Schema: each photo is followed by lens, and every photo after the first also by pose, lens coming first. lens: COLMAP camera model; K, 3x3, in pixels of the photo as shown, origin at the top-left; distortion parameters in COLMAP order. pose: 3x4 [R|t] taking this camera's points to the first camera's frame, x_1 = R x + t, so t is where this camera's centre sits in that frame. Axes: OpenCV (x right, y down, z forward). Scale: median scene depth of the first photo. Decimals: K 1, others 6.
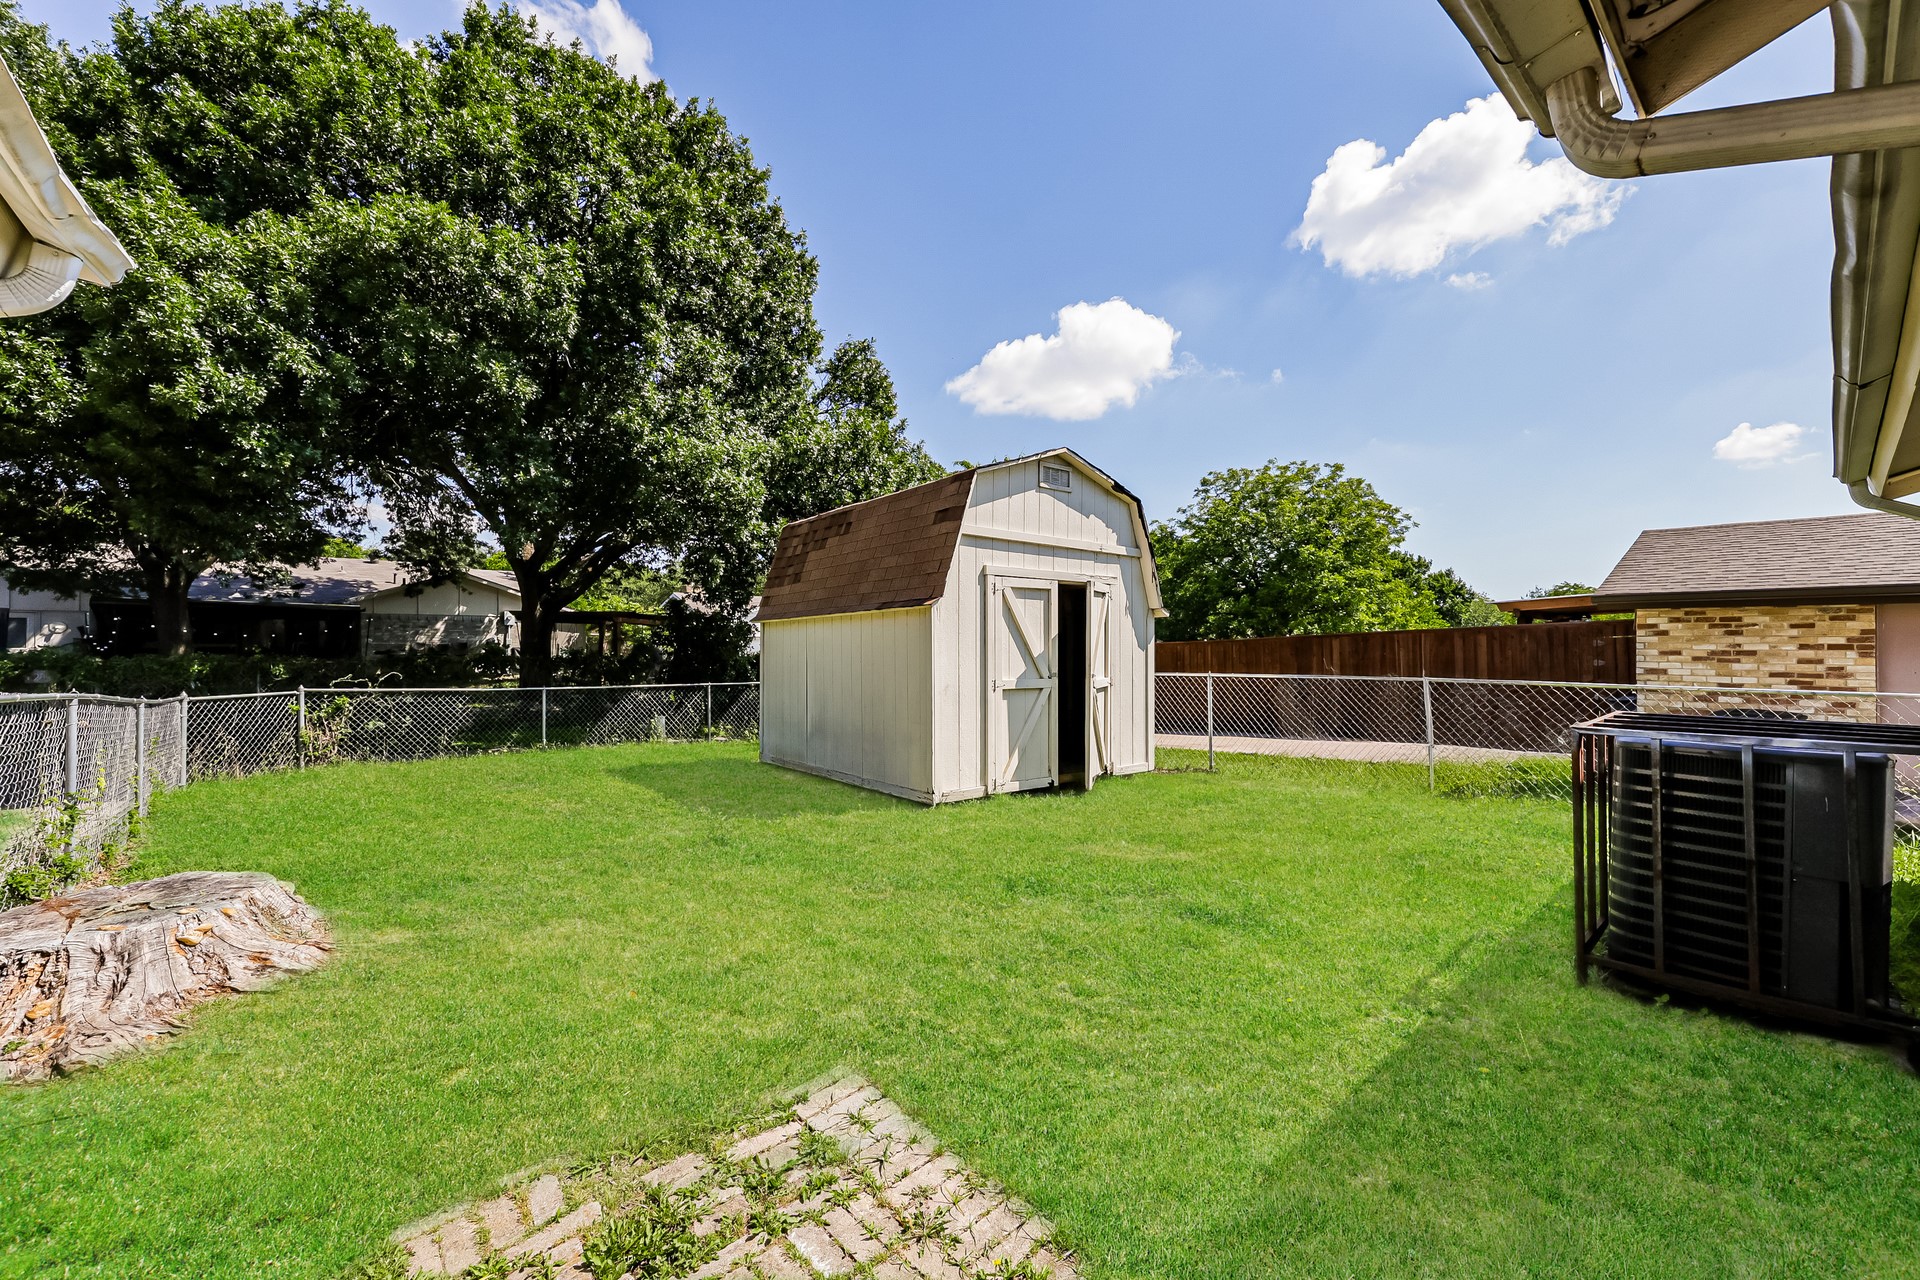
lens RADIAL K [[760.4, 0, 953.0], [0, 760.4, 635.2], [0, 0, 1]] dist [0.001448, 0.000267]
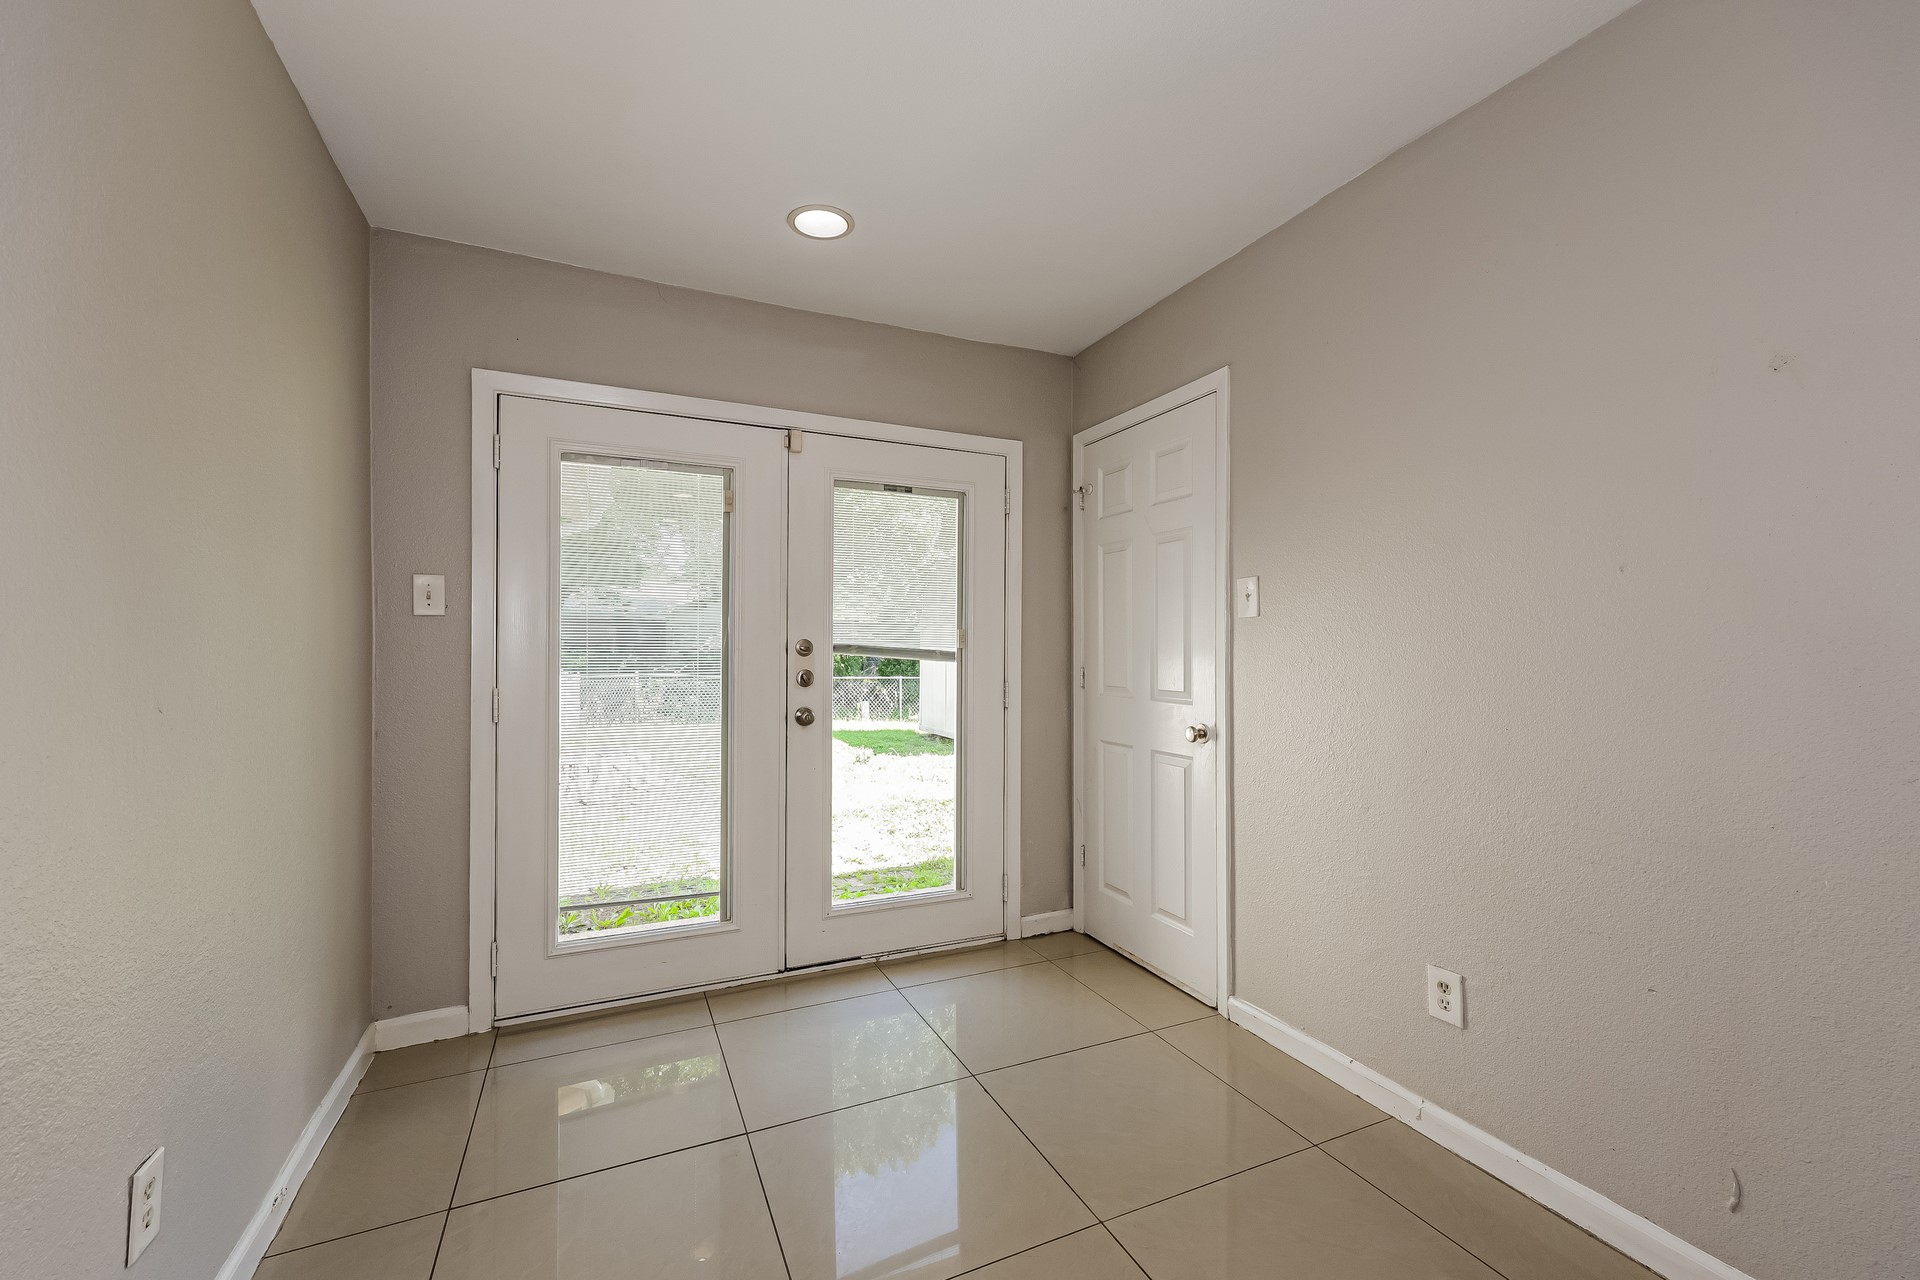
lens RADIAL K [[760.4, 0, 978.4], [0, 760.4, 653.8], [0, 0, 1]] dist [0.001448, 0.000267]
pose [[0.964858, 0.007690, -0.262659, 0.117327], [-0.004571, 0.999912, 0.012483, 0.006717], [0.262732, -0.010844, 0.964808, -0.168650]]
